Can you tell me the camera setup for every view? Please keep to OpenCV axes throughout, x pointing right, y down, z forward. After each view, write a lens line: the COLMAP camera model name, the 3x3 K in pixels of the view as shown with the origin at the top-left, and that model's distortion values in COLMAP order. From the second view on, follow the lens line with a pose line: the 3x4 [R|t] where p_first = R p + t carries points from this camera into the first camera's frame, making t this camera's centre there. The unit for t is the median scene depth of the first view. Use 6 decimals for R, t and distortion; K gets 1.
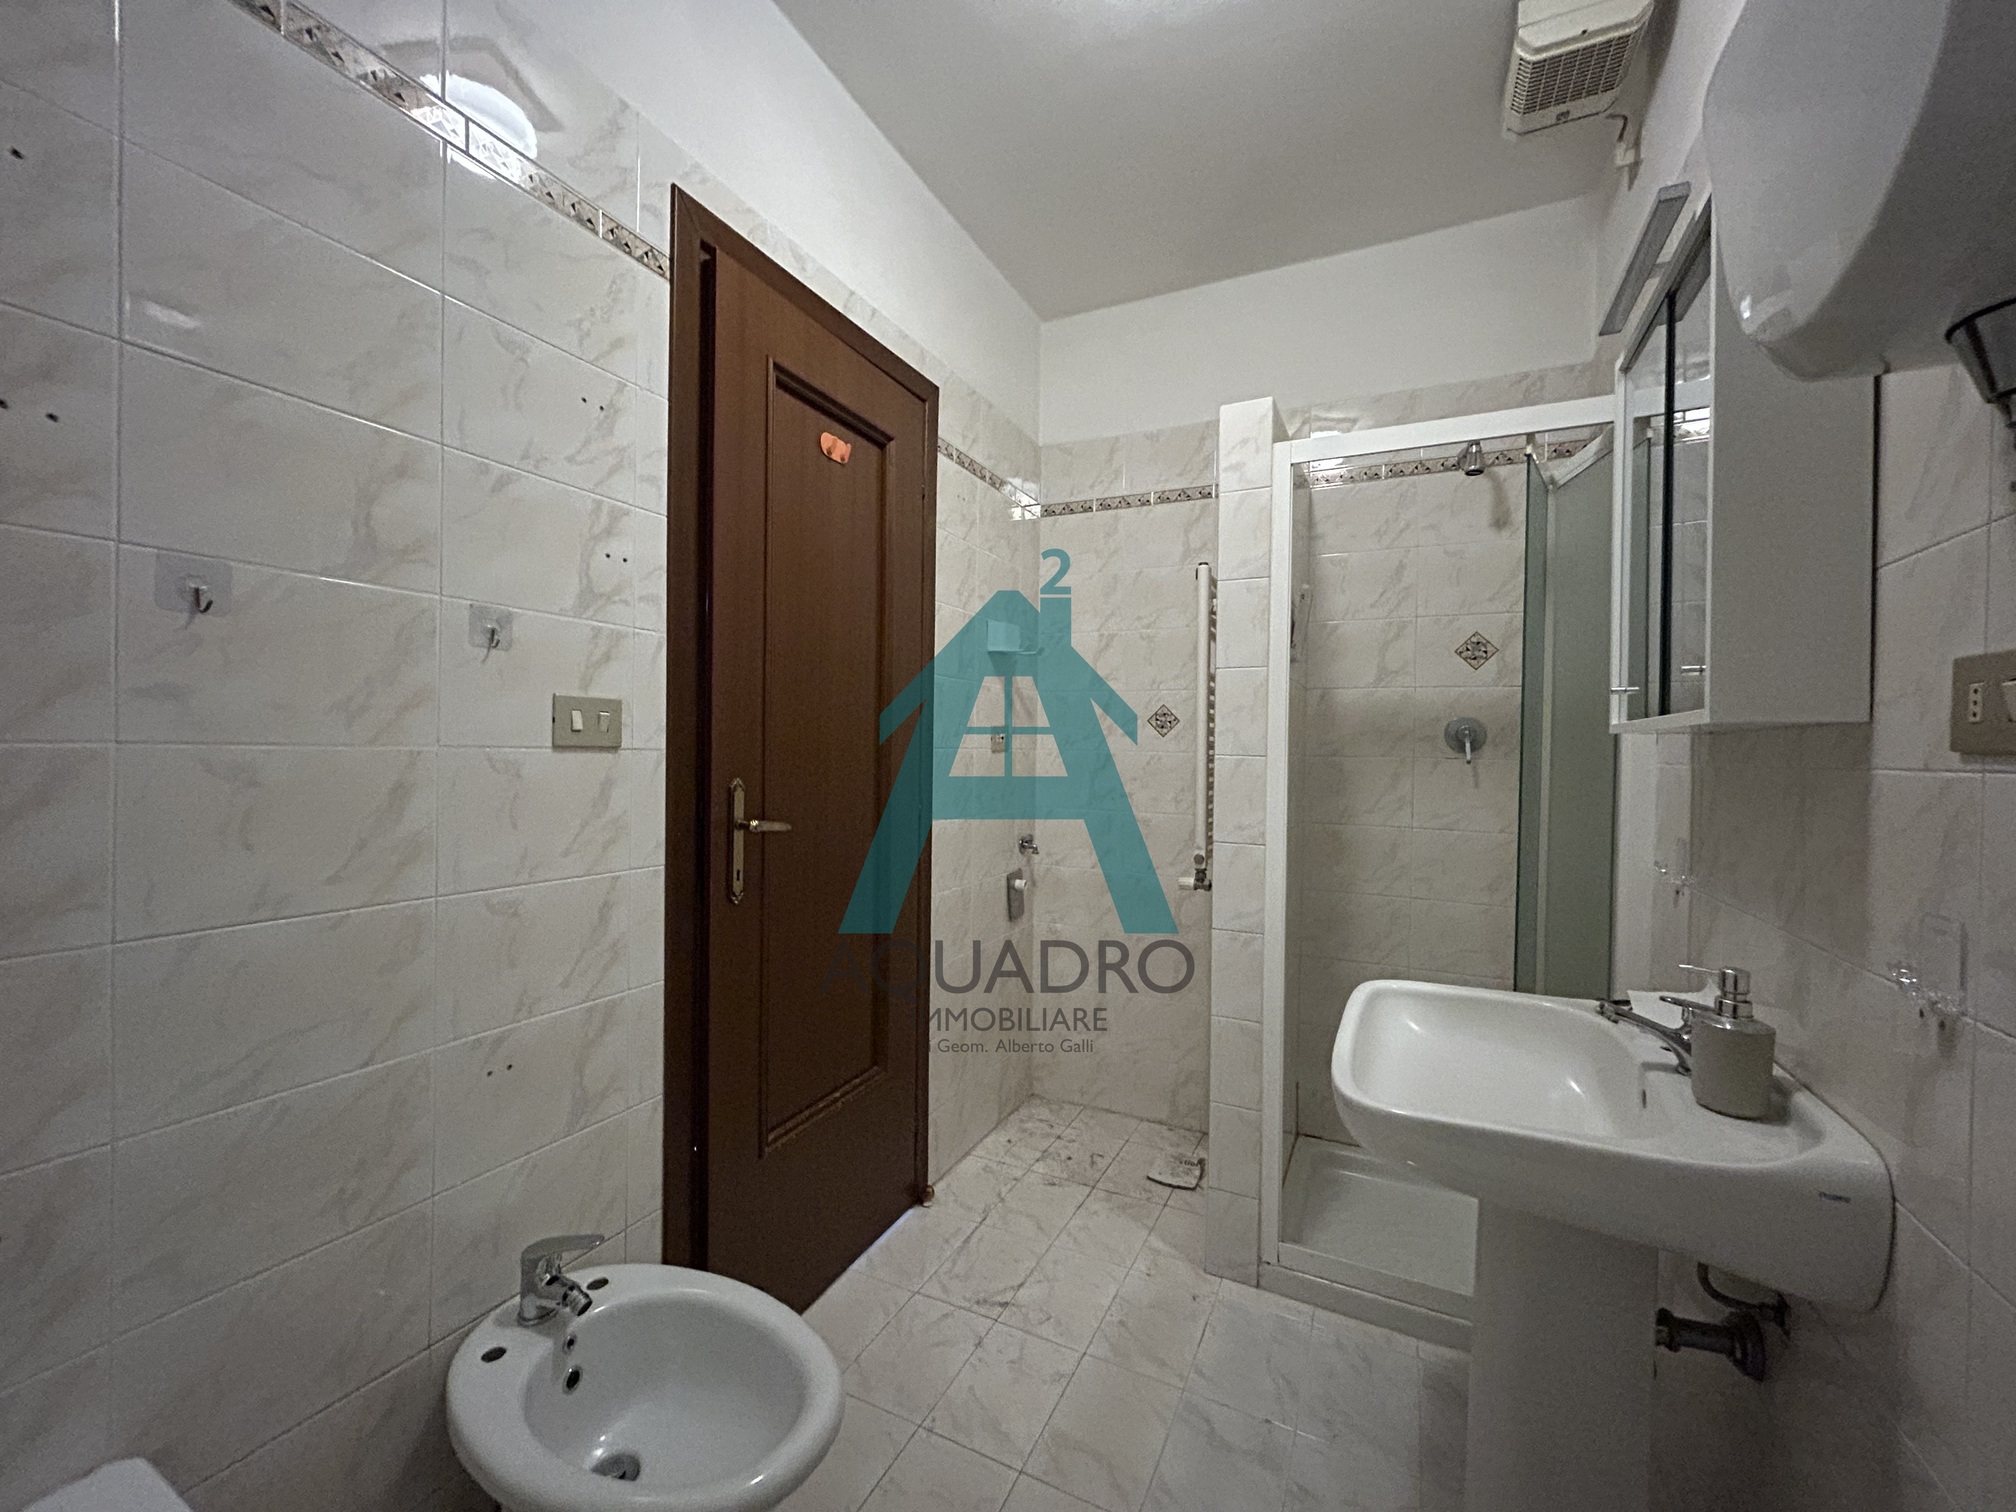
lens RADIAL K [[813.0, 0, 1015.8], [0, 813.0, 748.6], [0, 0, 1]] dist [0.002467, 0.000788]
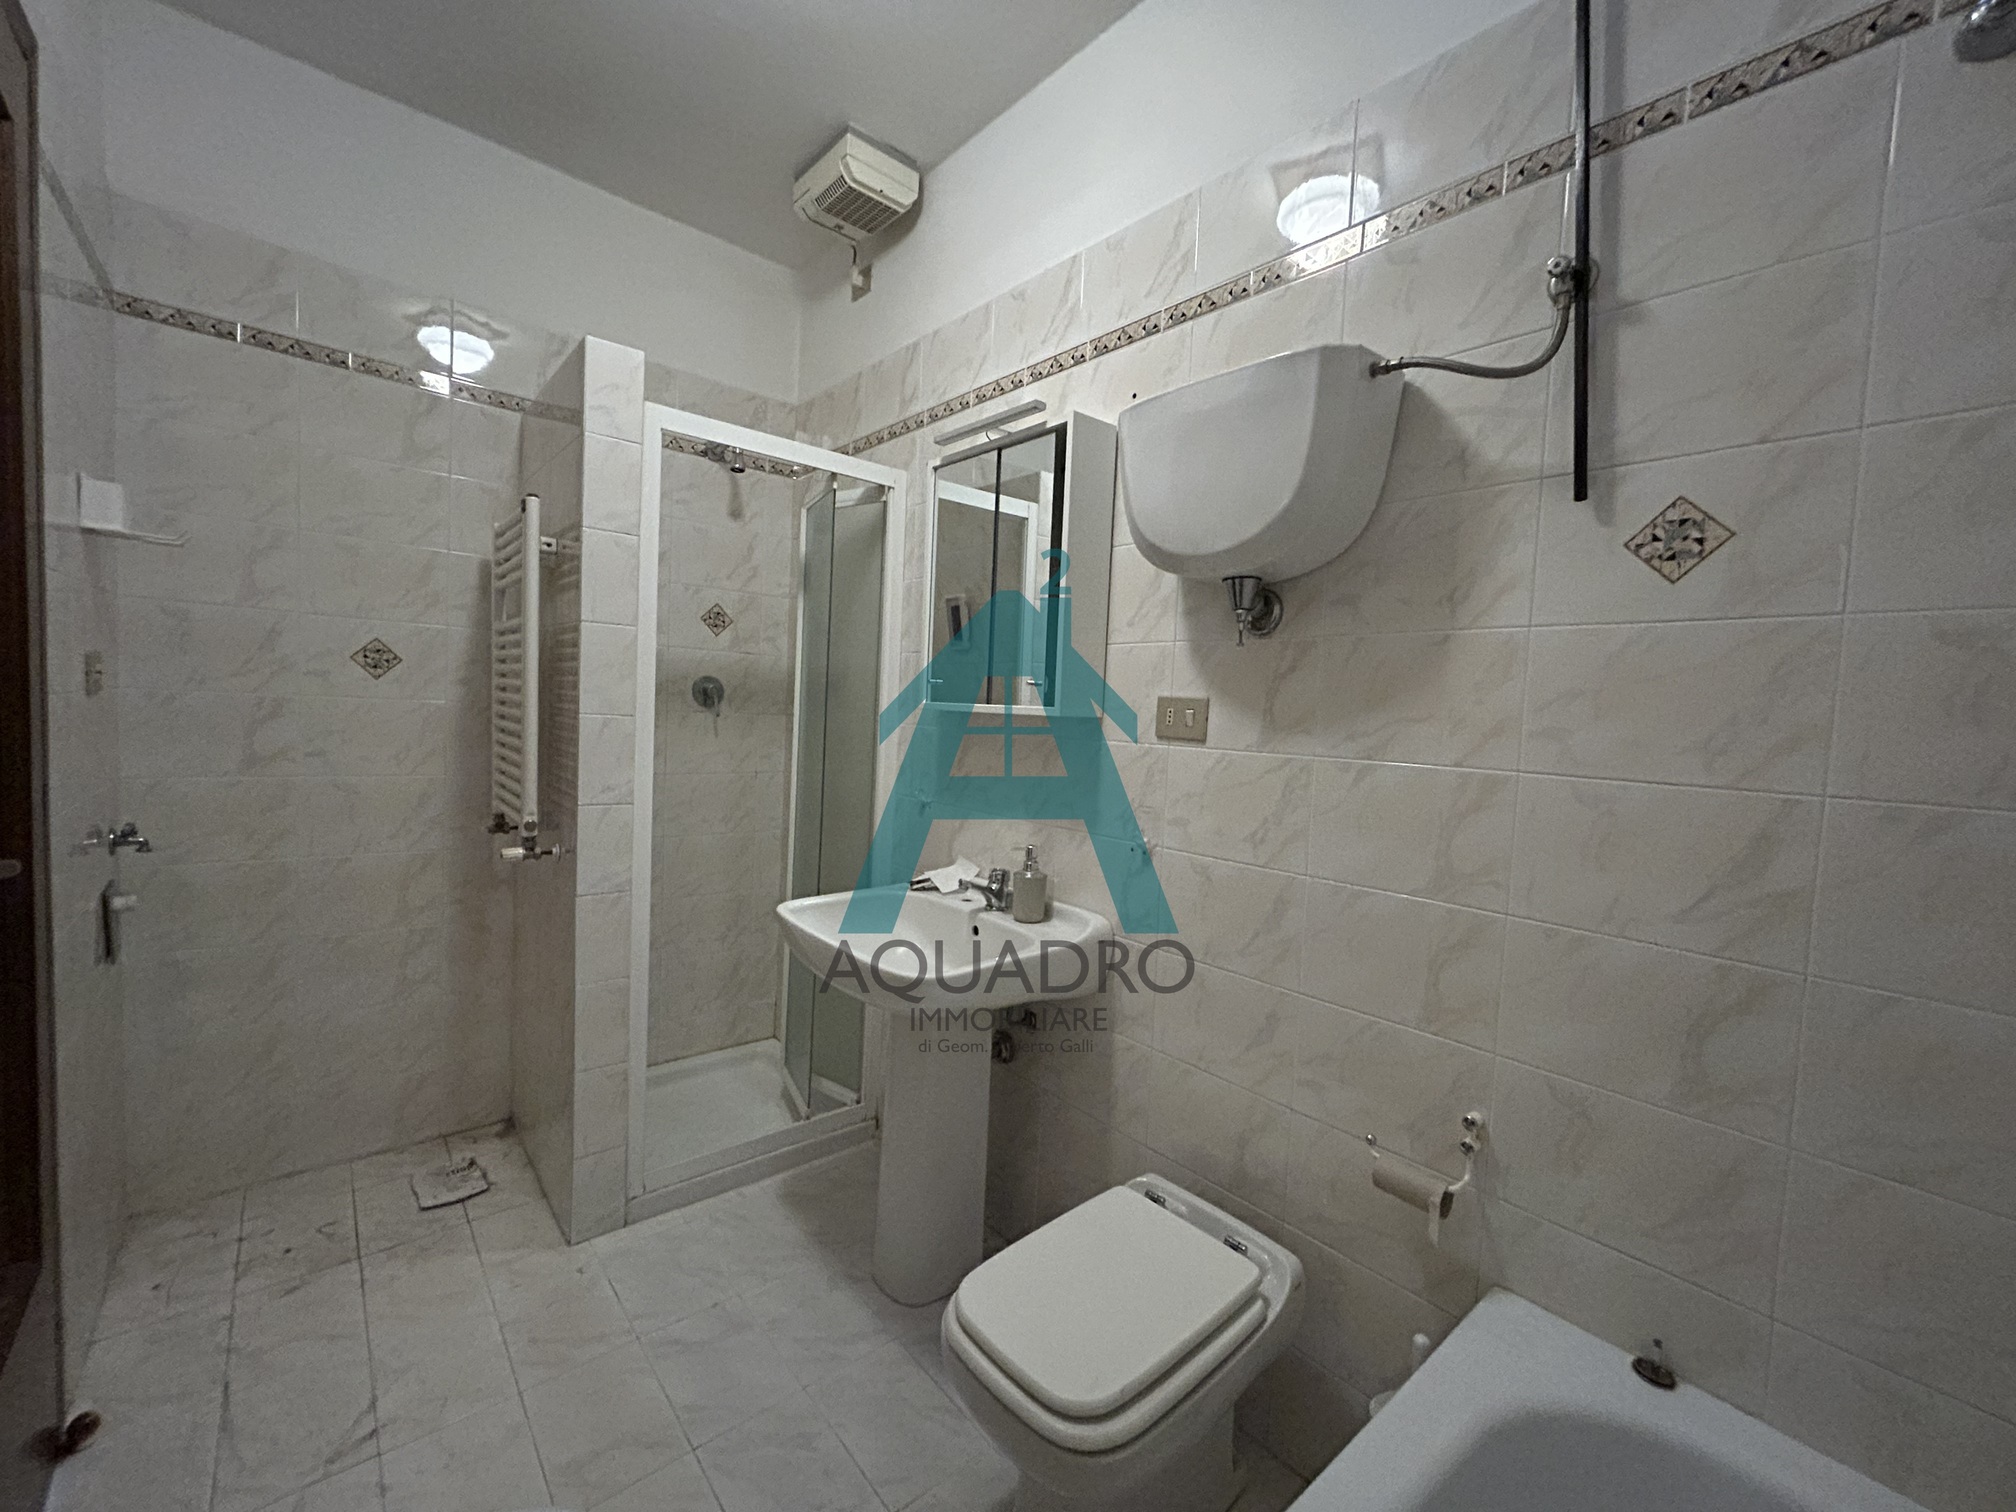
lens RADIAL K [[813.0, 0, 993.7], [0, 813.0, 745.7], [0, 0, 1]] dist [0.002467, 0.000788]
pose [[0.399891, -0.038915, 0.915736, -0.390264], [-0.042332, 0.997248, 0.060865, -0.029994], [-0.915585, -0.063105, 0.397143, 0.169928]]
